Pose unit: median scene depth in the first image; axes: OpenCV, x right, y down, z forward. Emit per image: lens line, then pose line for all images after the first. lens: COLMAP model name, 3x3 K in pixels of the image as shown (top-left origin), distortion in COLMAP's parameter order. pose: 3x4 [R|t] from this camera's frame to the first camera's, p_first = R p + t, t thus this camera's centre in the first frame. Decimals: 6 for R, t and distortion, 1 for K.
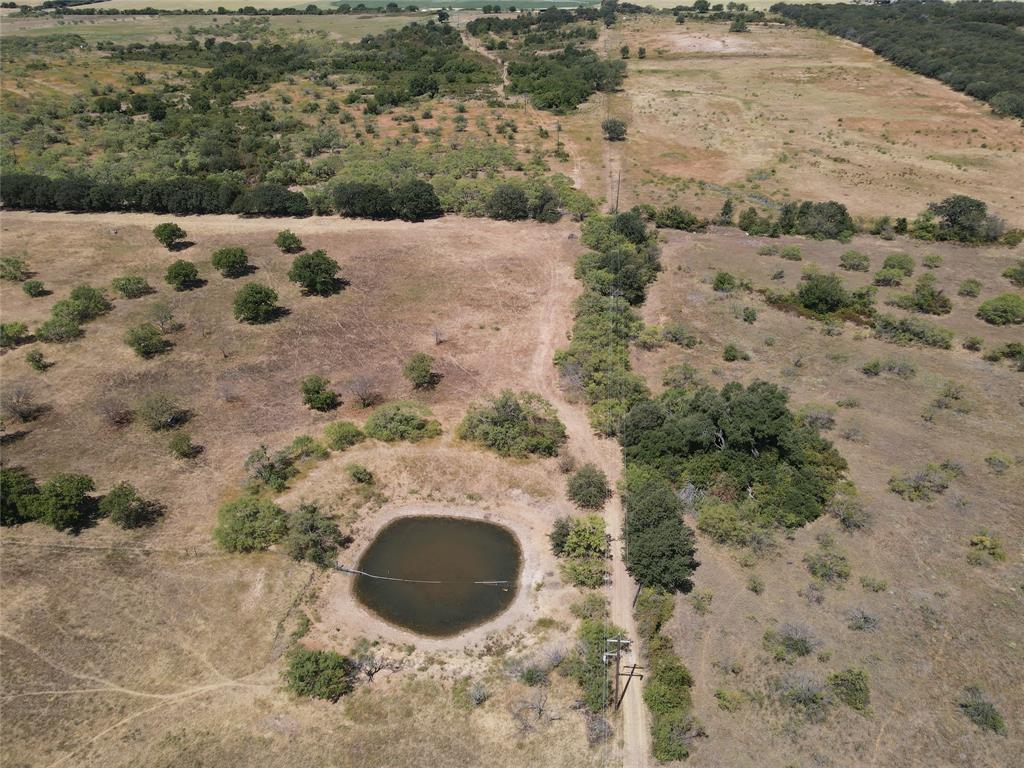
lens RADIAL K [[757.8, 0, 508.8], [0, 757.8, 383.7], [0, 0, 1]] dist [0.017084, 0.003494]
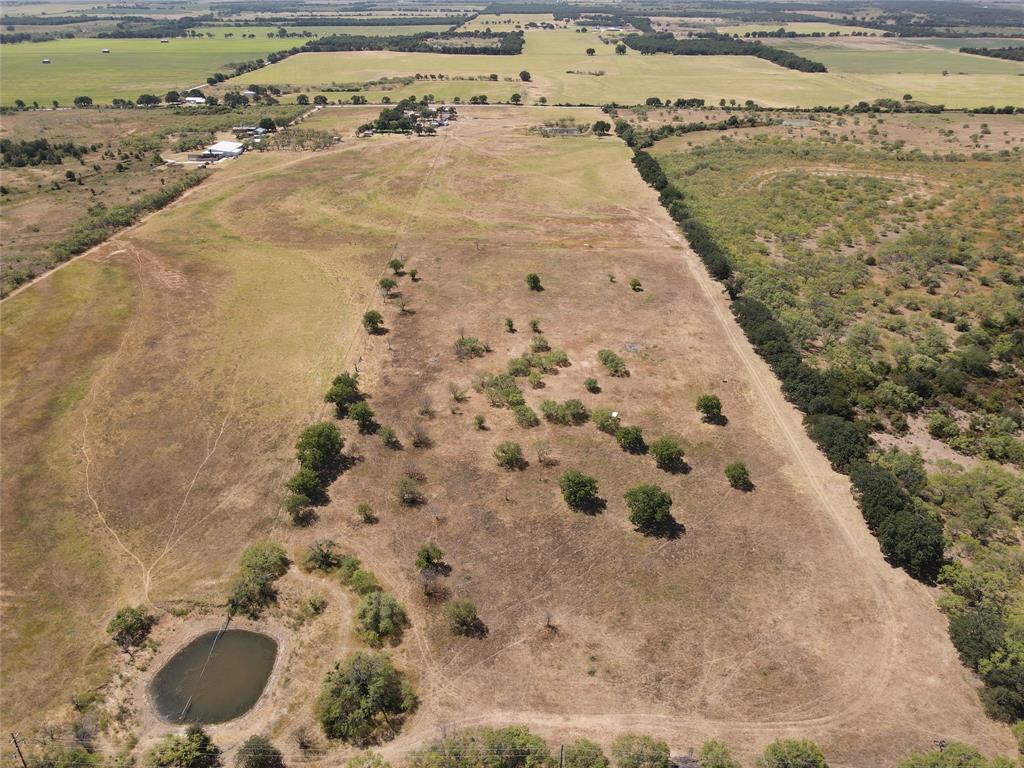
lens RADIAL K [[757.1, 0, 512.0], [0, 757.1, 384.0], [0, 0, 1]] dist [0.019193, -0.003183]
pose [[0.097042, 0.489057, -0.866837, 0.818967], [-0.511795, 0.771494, 0.377971, -0.875758], [0.853609, 0.406964, 0.325164, 0.703220]]
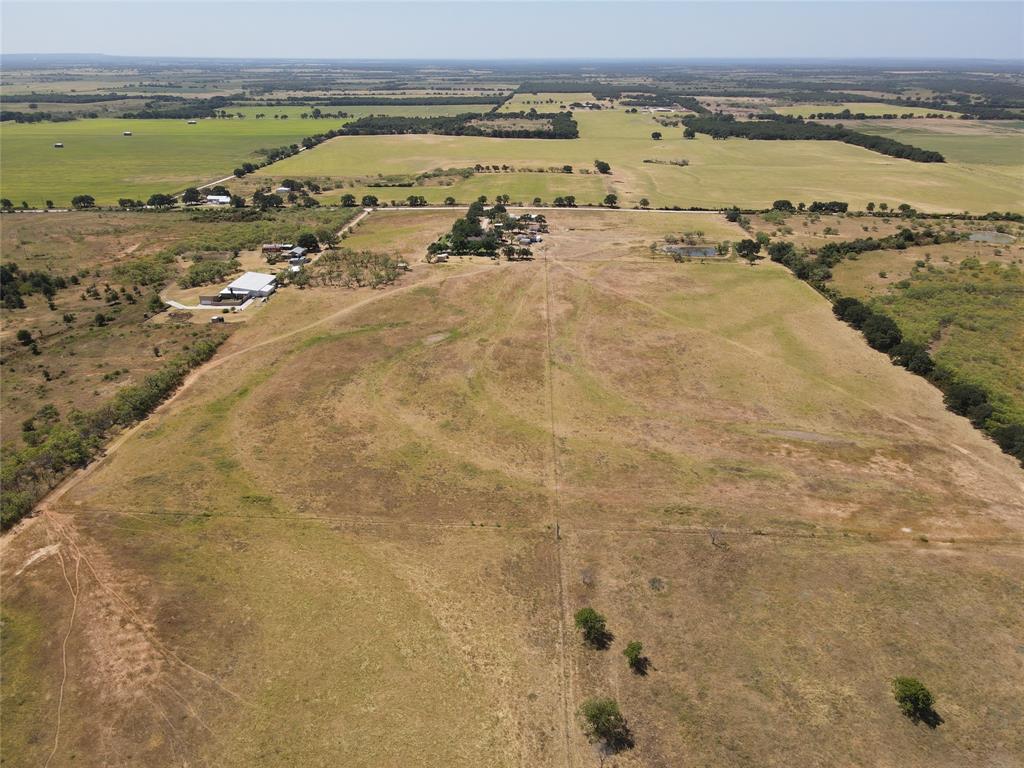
lens RADIAL K [[745.2, 0, 504.4], [0, 745.2, 385.3], [0, 0, 1]] dist [0.009552, 0.008688]
pose [[0.070002, 0.422194, -0.903799, -0.870854], [-0.513569, 0.791977, 0.330181, -0.632421], [0.855188, 0.441050, 0.272266, 0.380737]]
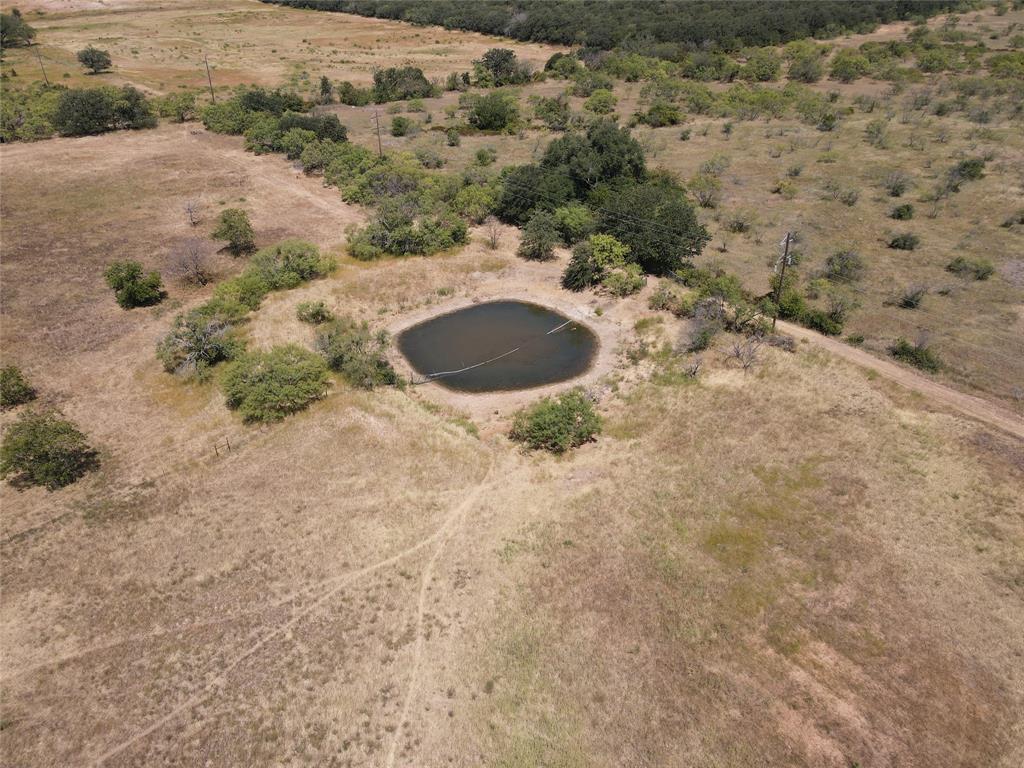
lens RADIAL K [[745.2, 0, 504.4], [0, 745.2, 385.3], [0, 0, 1]] dist [0.009552, 0.008688]
pose [[0.694774, -0.364552, 0.619992, -0.563426], [0.362970, 0.921921, 0.135334, 0.155211], [-0.620920, 0.131011, 0.772848, 0.304777]]
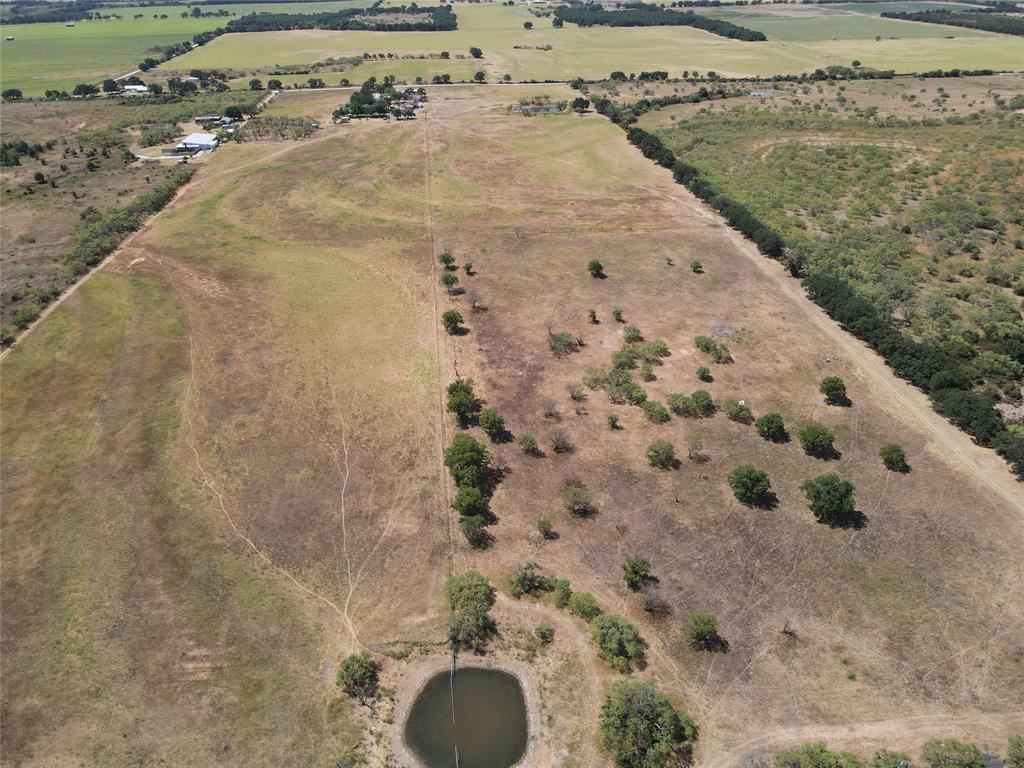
lens RADIAL K [[757.8, 0, 508.8], [0, 757.8, 383.7], [0, 0, 1]] dist [0.017084, 0.003494]
pose [[0.211846, 0.502851, -0.838011, 0.654582], [-0.493680, 0.795089, 0.352296, -0.638659], [0.843446, 0.339077, 0.416684, 0.276588]]
